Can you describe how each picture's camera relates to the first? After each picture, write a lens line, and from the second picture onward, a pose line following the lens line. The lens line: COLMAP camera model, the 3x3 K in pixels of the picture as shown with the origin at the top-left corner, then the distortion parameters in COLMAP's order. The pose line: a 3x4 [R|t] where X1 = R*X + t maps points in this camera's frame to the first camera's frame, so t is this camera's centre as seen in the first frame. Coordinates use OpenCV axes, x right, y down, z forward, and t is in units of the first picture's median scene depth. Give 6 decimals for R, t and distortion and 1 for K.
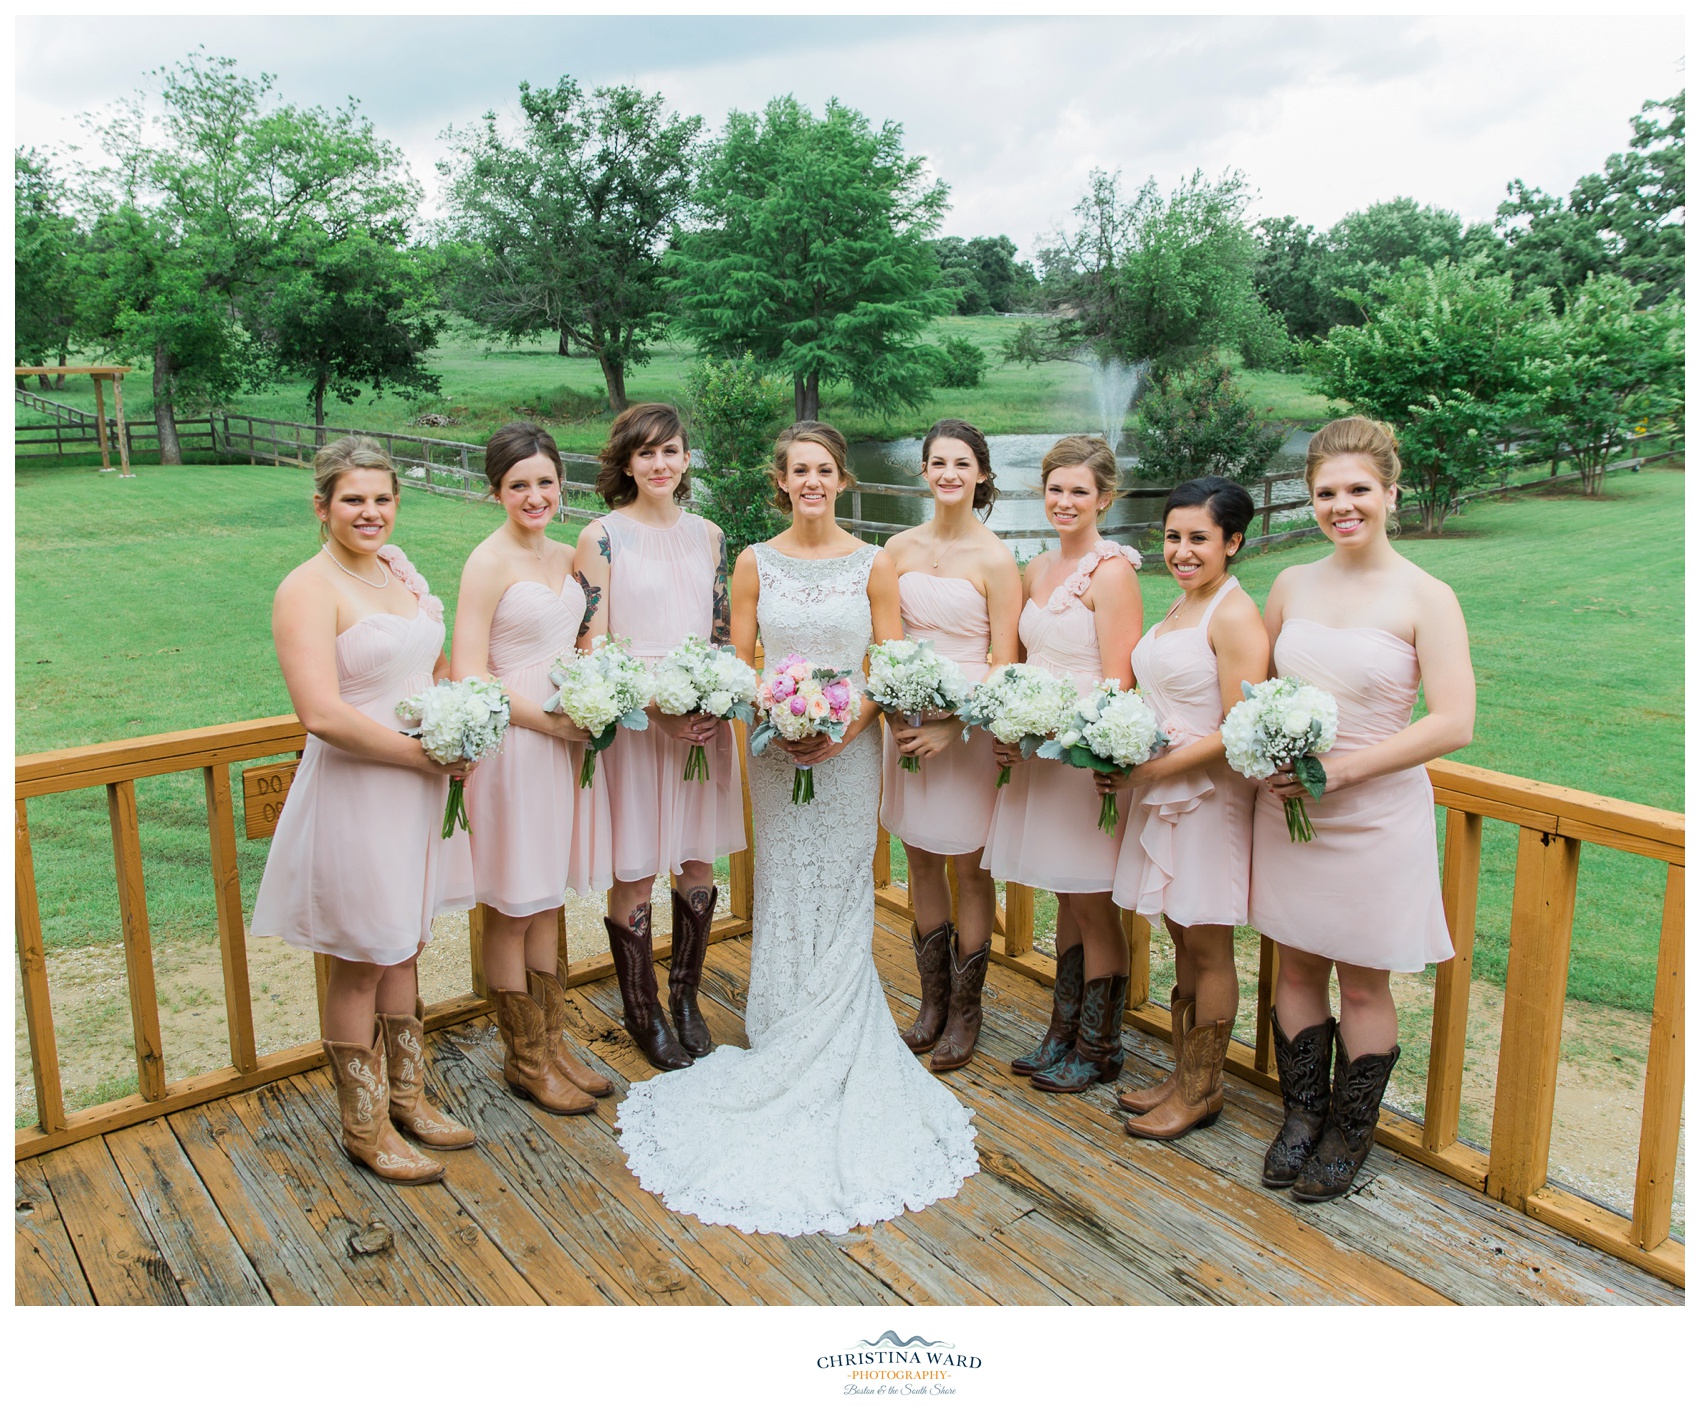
lens RADIAL K [[1436.6, 0, 843.1], [0, 1436.6, 627.1], [0, 0, 1]] dist [0.003801, 0.007716]
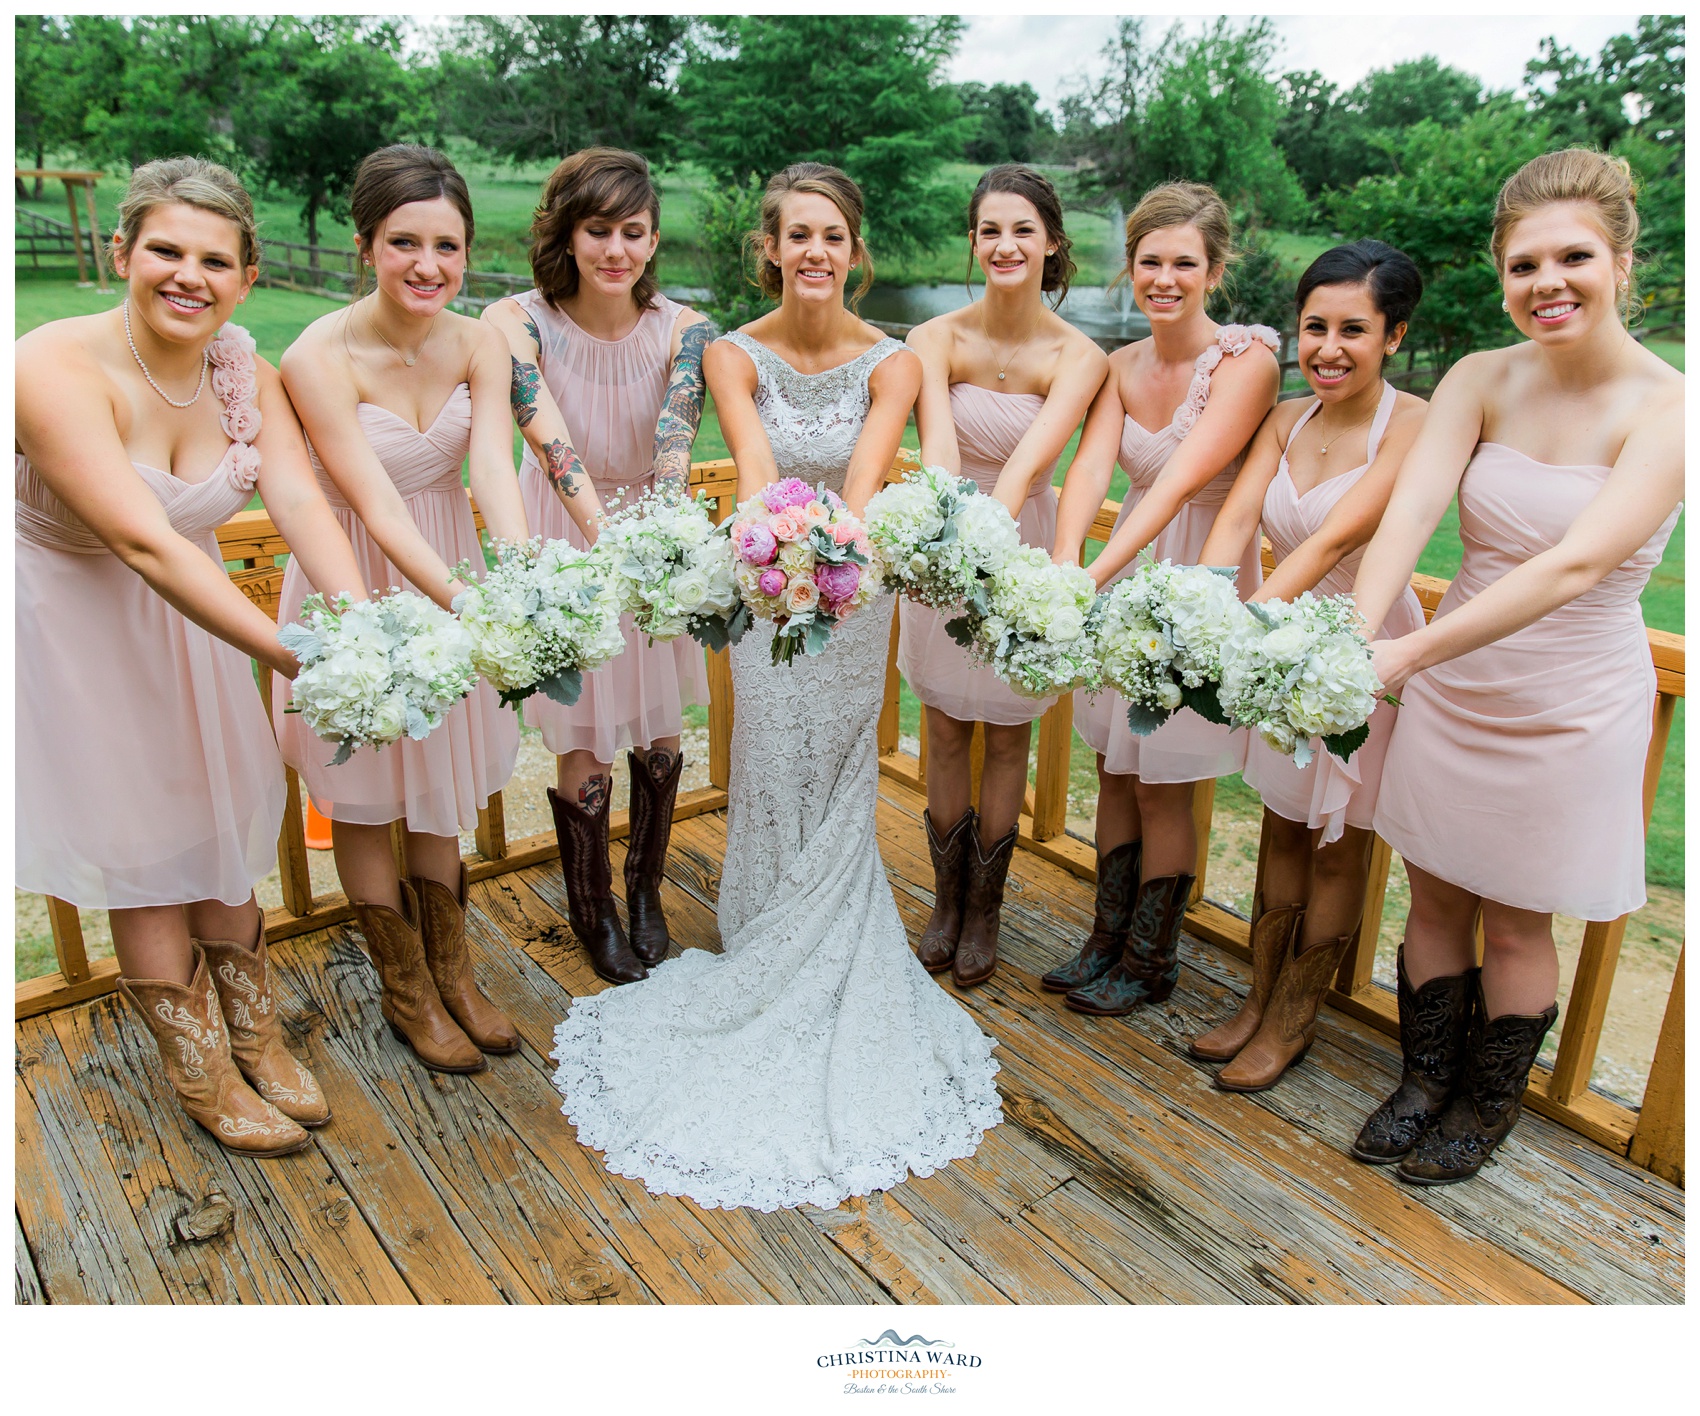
lens RADIAL K [[1353.1, 0, 921.3], [0, 1353.1, 671.7], [0, 0, 1]] dist [0.008206, 0.001346]
pose [[0.998361, 0.022184, 0.052759, 0.003537], [-0.029286, 0.990014, 0.137894, 0.024646], [-0.049173, -0.139213, 0.989041, 0.253589]]
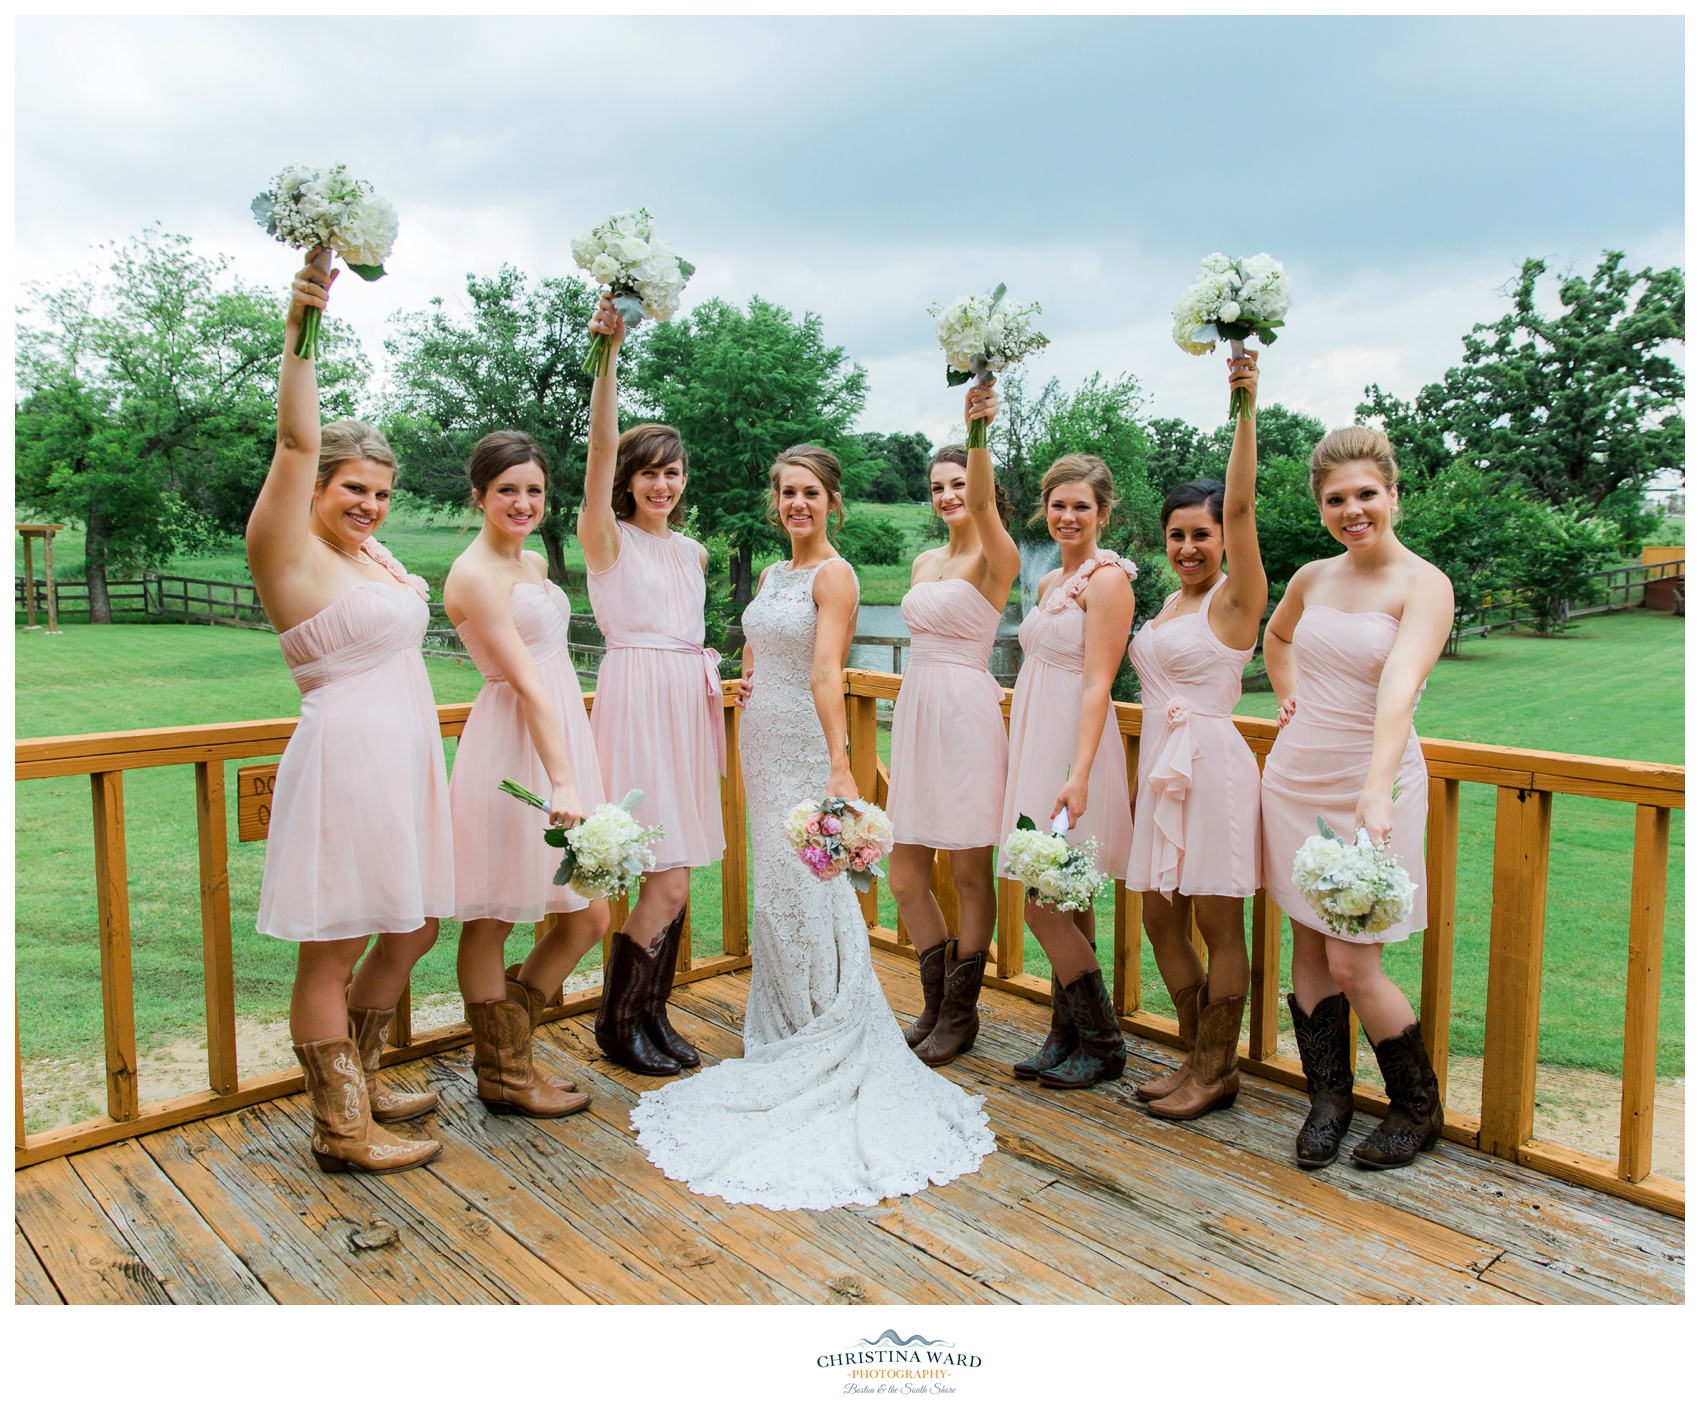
lens RADIAL K [[1353.1, 0, 921.3], [0, 1353.1, 671.7], [0, 0, 1]] dist [0.008206, 0.001346]
pose [[0.993177, 0.003387, 0.116563, -0.060778], [0.008450, 0.994860, -0.100905, 0.119998], [-0.116306, 0.101202, 0.988044, 0.030352]]
